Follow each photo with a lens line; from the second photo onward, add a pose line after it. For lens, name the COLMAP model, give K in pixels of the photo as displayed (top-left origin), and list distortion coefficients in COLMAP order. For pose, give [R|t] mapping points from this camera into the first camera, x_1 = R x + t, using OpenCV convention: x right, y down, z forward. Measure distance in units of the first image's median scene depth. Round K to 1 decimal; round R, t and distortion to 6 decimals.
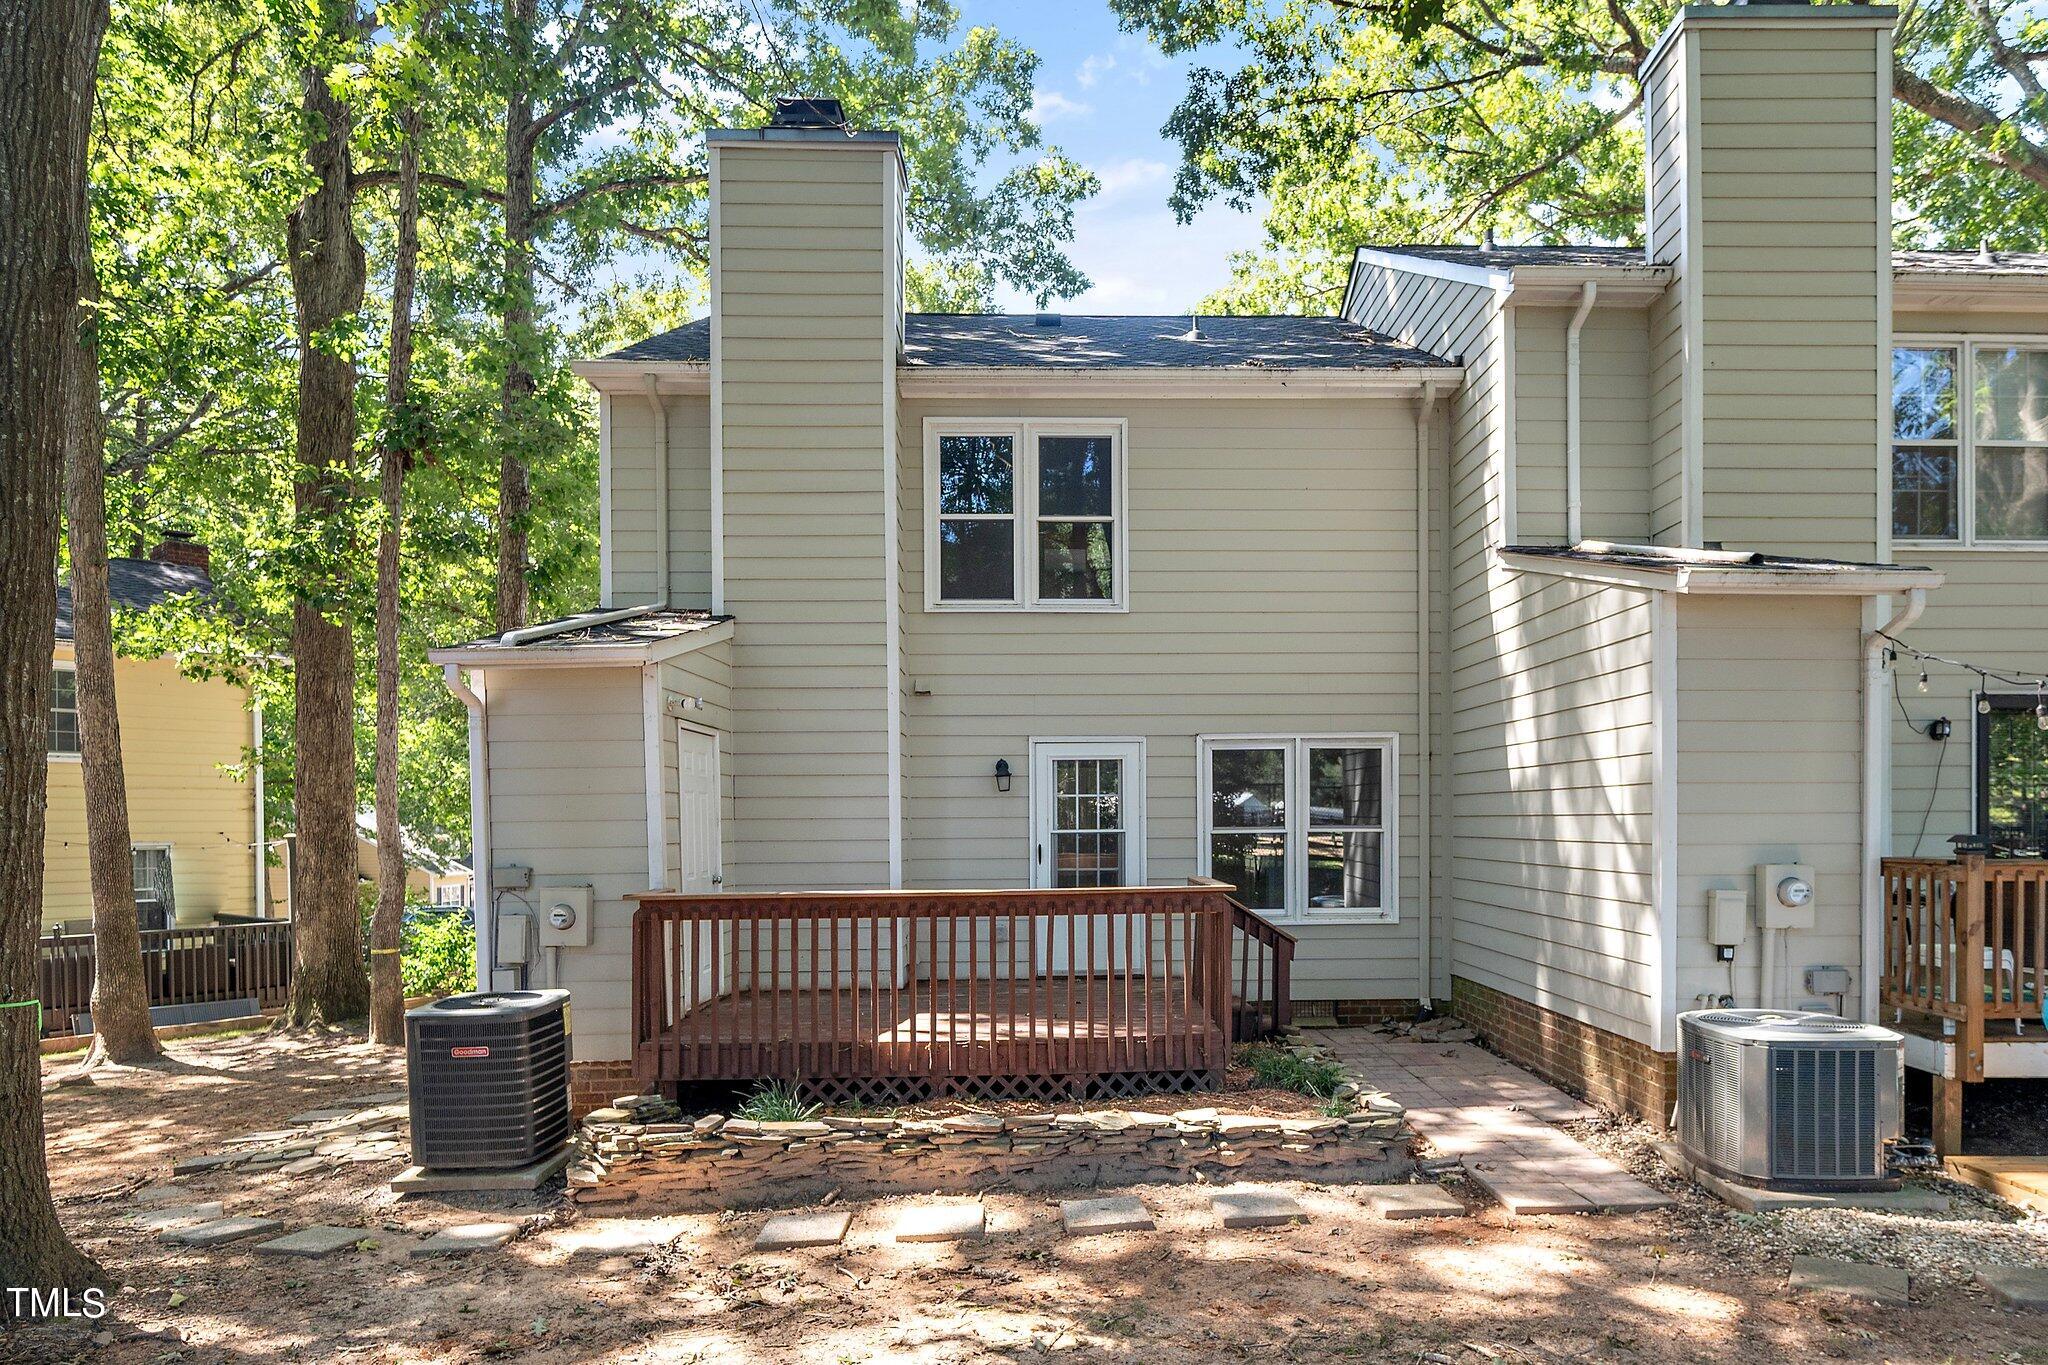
lens RADIAL K [[844.6, 0, 1024.4], [0, 844.6, 747.5], [0, 0, 1]] dist [-0.000768, -0.000680]
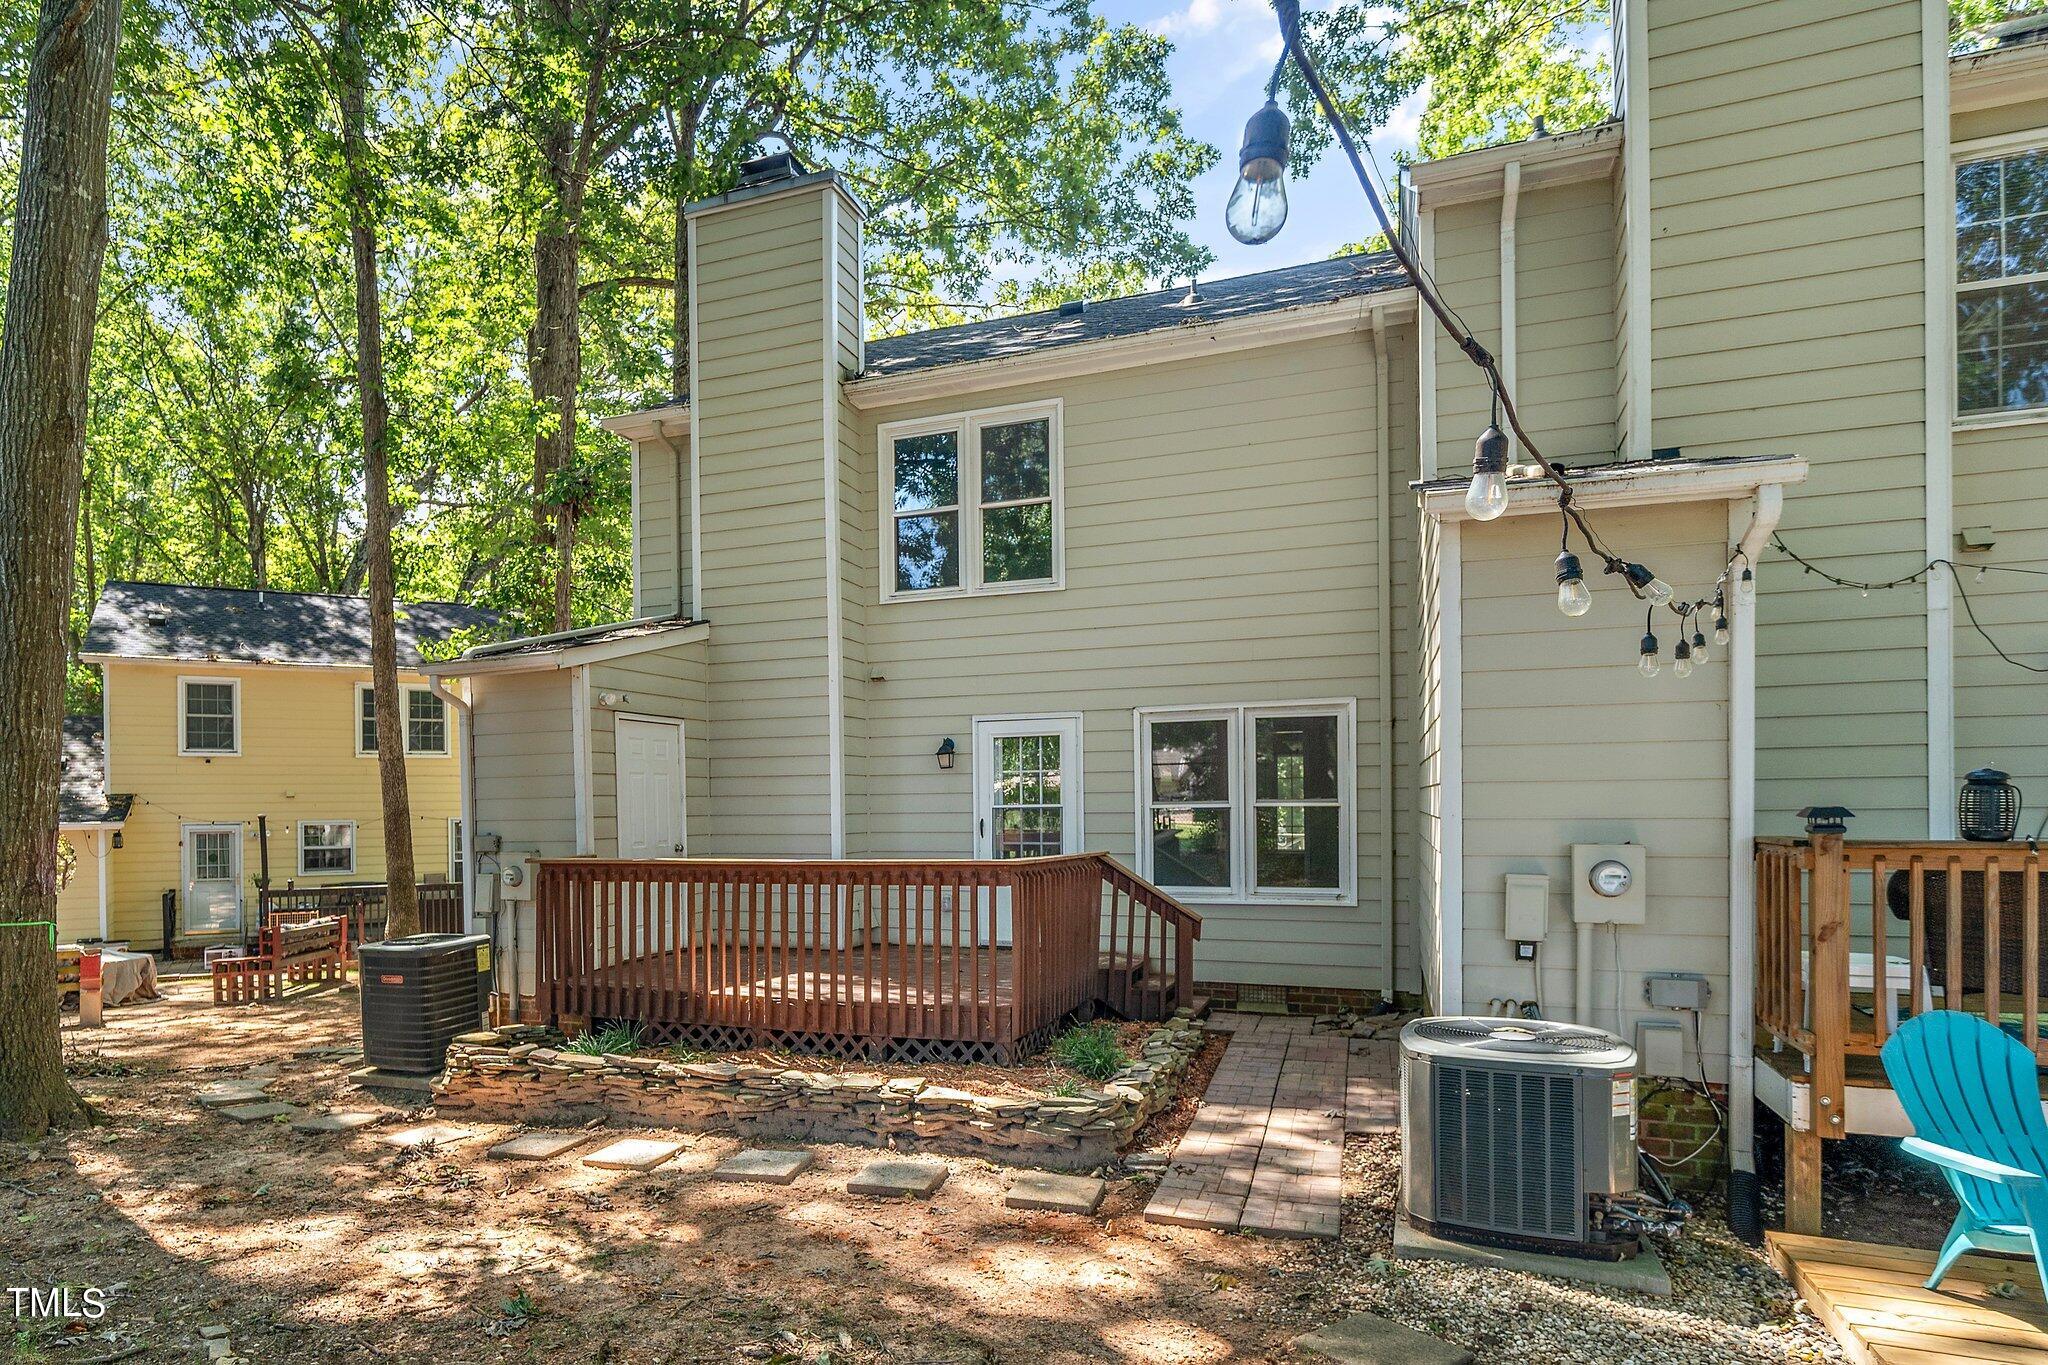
lens RADIAL K [[808.8, 0, 1023.6], [0, 808.8, 726.6], [0, 0, 1]] dist [-0.001492, 0.000225]
pose [[0.957613, -0.030307, -0.286459, 0.478234], [0.029891, 0.999536, -0.005827, 0.011320], [0.286502, -0.002983, 0.958075, 0.080818]]
